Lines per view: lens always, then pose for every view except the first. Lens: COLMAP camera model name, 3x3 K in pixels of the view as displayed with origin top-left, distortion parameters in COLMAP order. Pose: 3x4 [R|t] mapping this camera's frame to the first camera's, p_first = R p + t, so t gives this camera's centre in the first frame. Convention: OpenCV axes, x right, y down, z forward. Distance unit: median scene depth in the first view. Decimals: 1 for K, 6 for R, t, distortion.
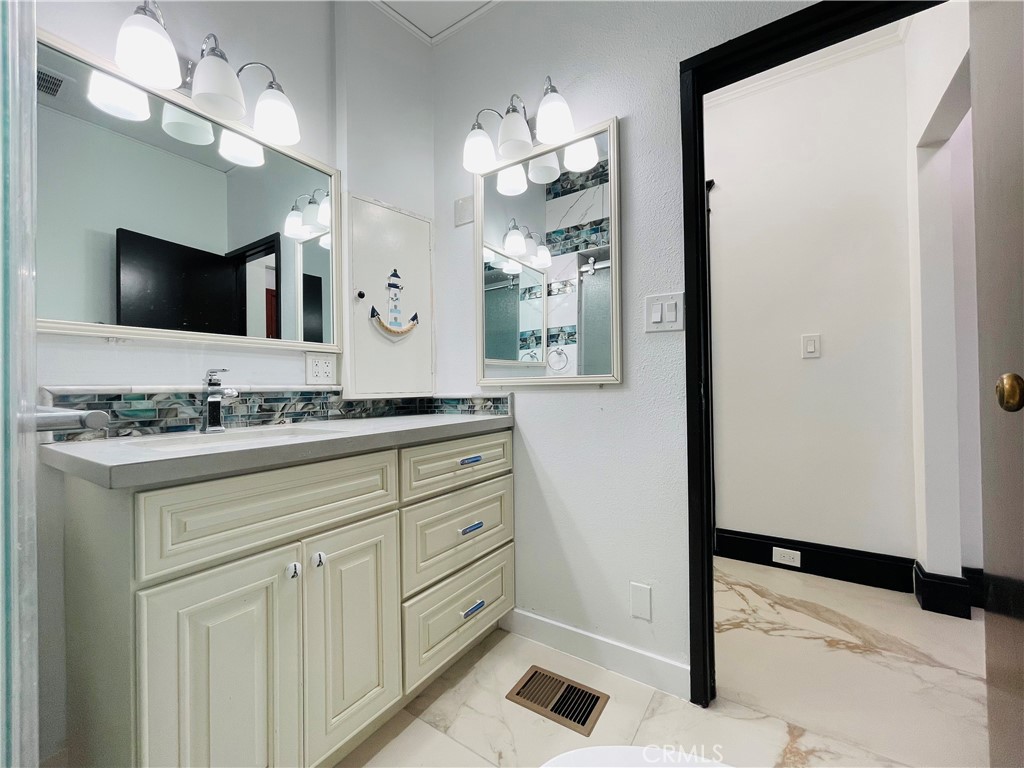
lens RADIAL K [[420.4, 0, 509.2], [0, 420.4, 385.8], [0, 0, 1]] dist [0.002425, -0.001006]
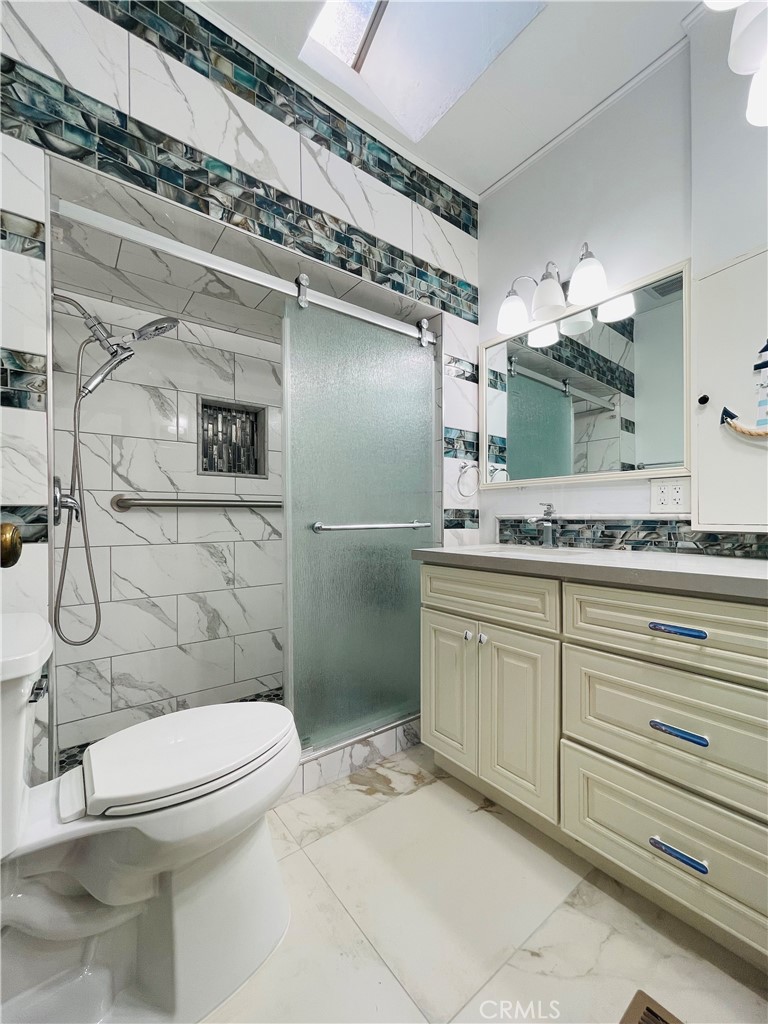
lens RADIAL K [[420.4, 0, 380.3], [0, 420.4, 515.7], [0, 0, 1]] dist [0.002425, -0.001006]
pose [[-0.322451, 0.013254, -0.946493, 0.664031], [0.014694, 0.999852, 0.008995, -0.015200], [0.946472, -0.011007, -0.322598, 0.750447]]
